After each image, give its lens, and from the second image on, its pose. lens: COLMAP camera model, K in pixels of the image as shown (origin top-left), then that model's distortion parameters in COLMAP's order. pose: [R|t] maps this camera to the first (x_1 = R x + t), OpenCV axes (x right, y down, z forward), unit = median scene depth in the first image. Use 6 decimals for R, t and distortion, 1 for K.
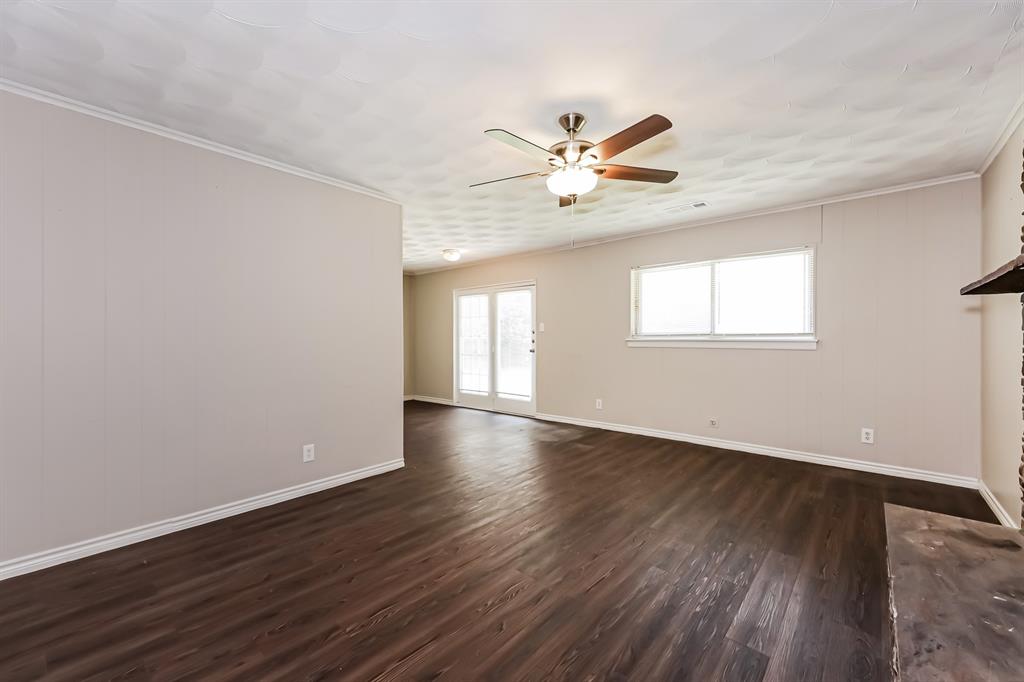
lens RADIAL K [[412.0, 0, 515.8], [0, 412.0, 339.1], [0, 0, 1]] dist [-0.000006, -0.000028]
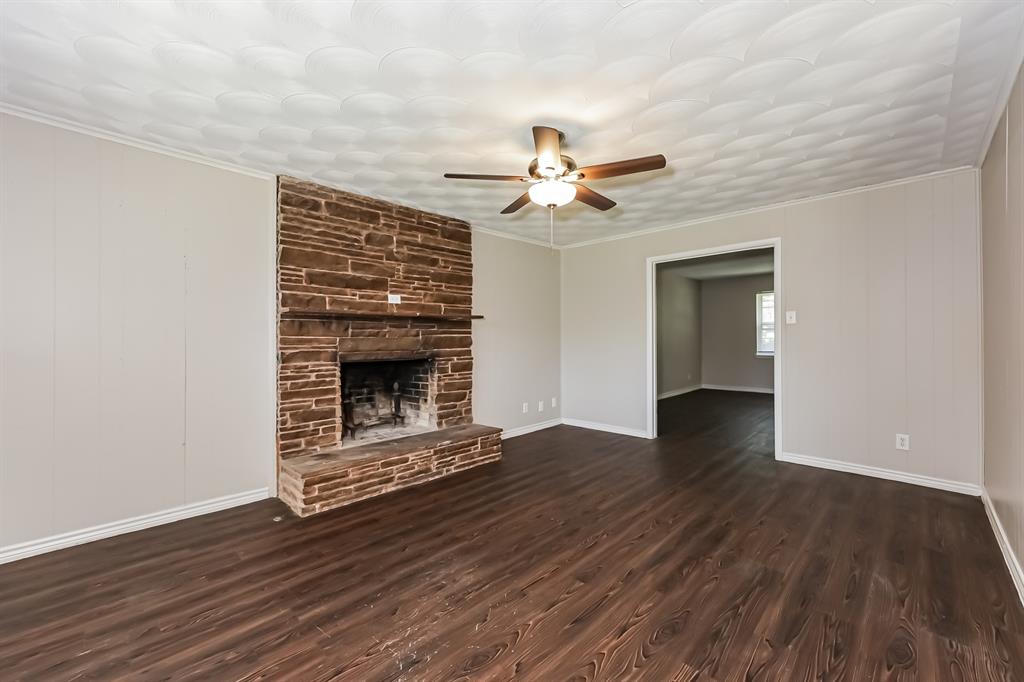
lens RADIAL K [[412.0, 0, 508.9], [0, 412.0, 339.0], [0, 0, 1]] dist [-0.000006, -0.000028]
pose [[-0.997752, 0.010143, 0.066243, 0.187987], [0.010238, 0.999947, 0.001083, -0.005995], [-0.066229, 0.001759, -0.997803, 2.184709]]
